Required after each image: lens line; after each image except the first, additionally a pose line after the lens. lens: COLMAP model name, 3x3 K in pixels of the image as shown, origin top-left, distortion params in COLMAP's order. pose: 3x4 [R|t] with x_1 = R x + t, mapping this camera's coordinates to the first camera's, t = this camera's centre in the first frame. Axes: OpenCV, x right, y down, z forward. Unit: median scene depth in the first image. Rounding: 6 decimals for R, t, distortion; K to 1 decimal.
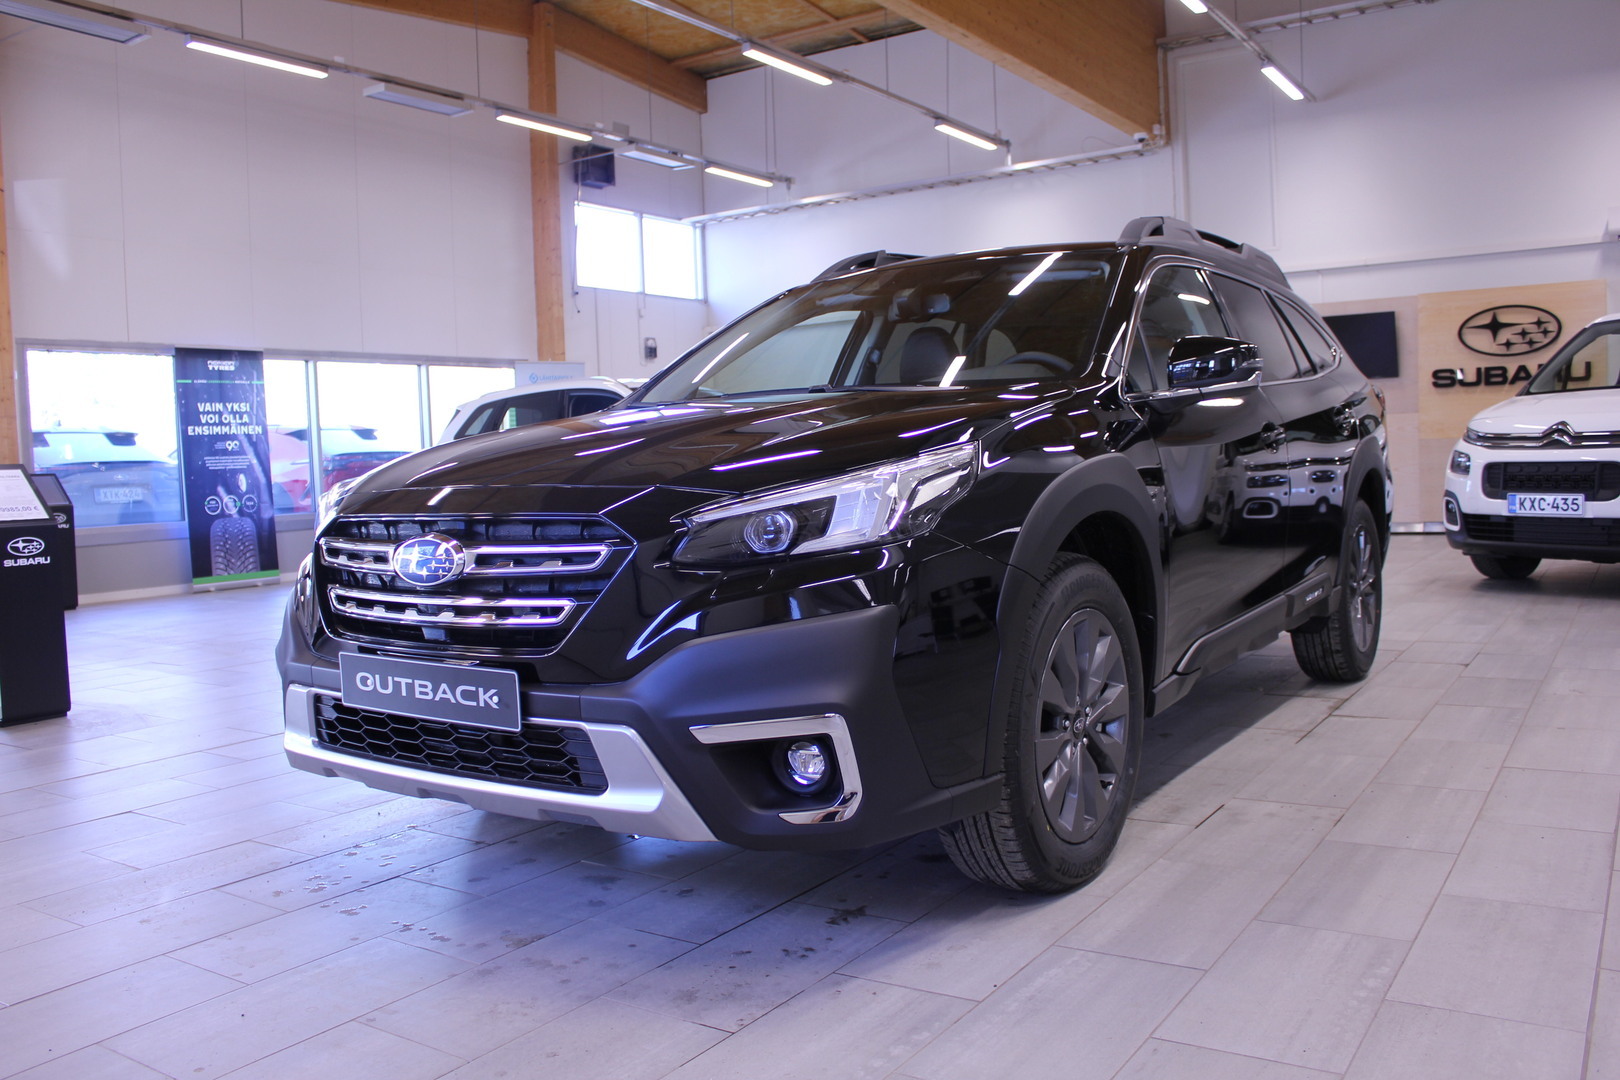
lens RADIAL K [[1357.0, 0, 810.0], [0, 1357.0, 540.0], [0, 0, 1]] dist [-0.171259, 0.179799]
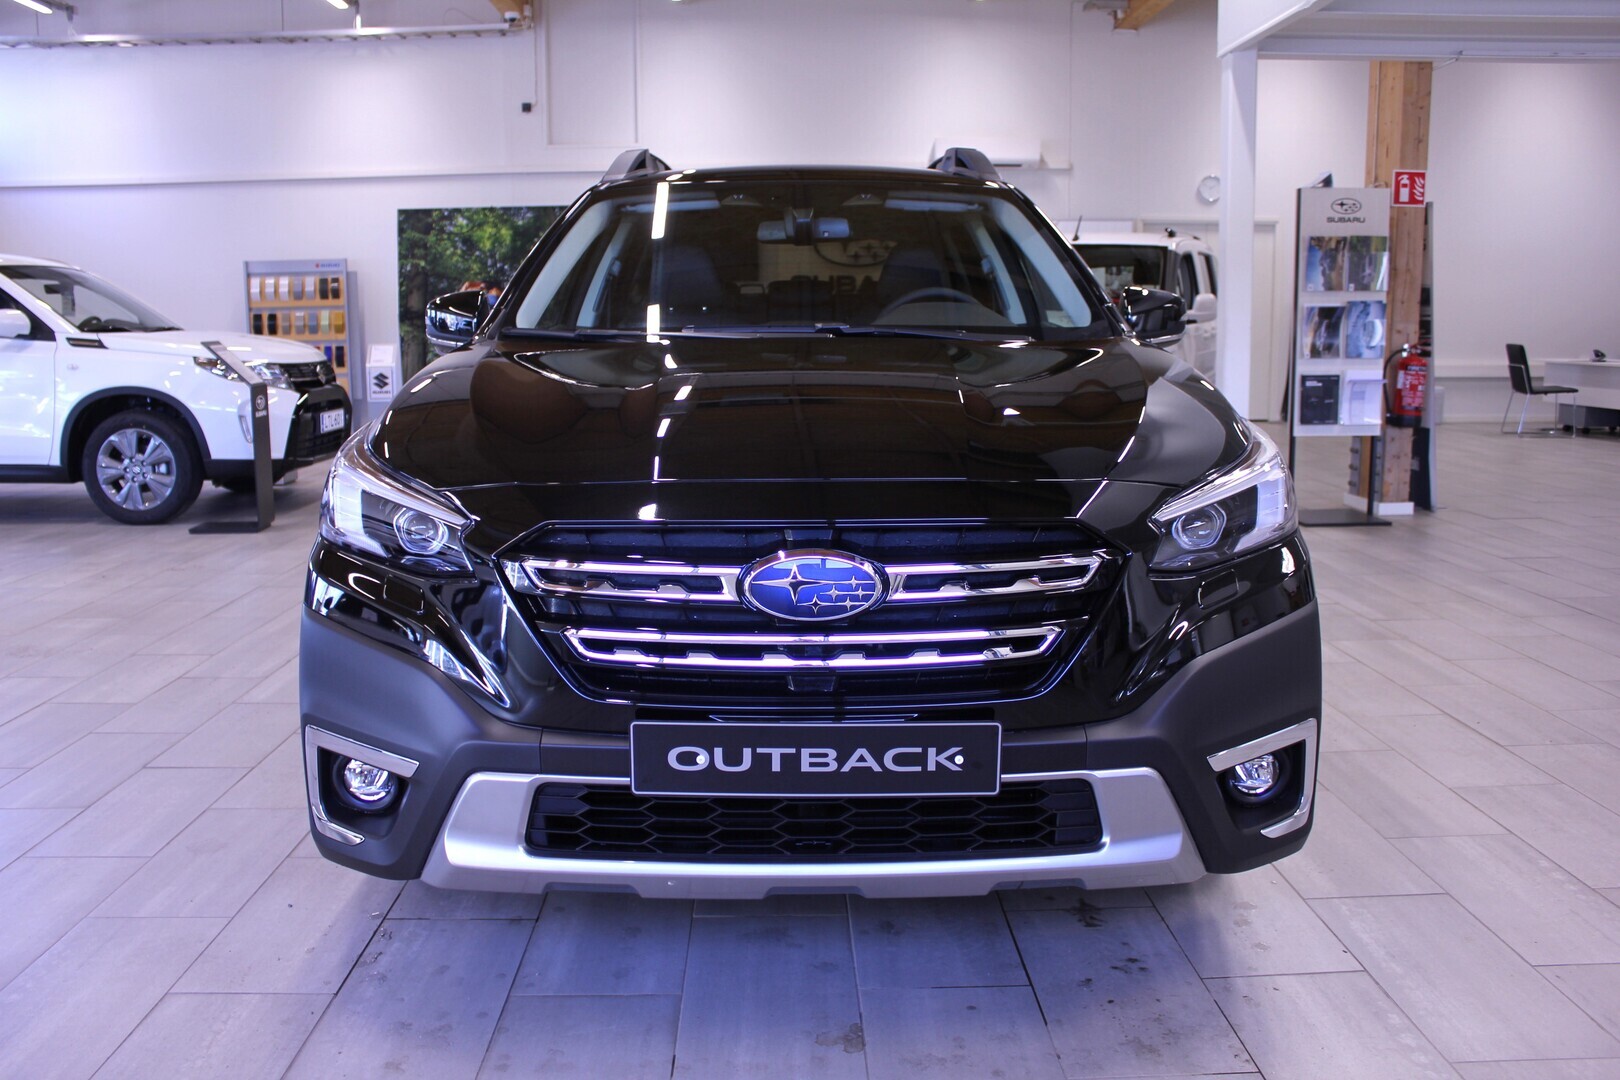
lens RADIAL K [[1339.7, 0, 815.3], [0, 1339.7, 560.9], [0, 0, 1]] dist [-0.127569, 0.092847]
pose [[0.813650, -0.072239, 0.576849, -0.713528], [0.010580, 0.993925, 0.109547, -0.079760], [-0.581258, -0.083029, 0.809472, 0.409875]]
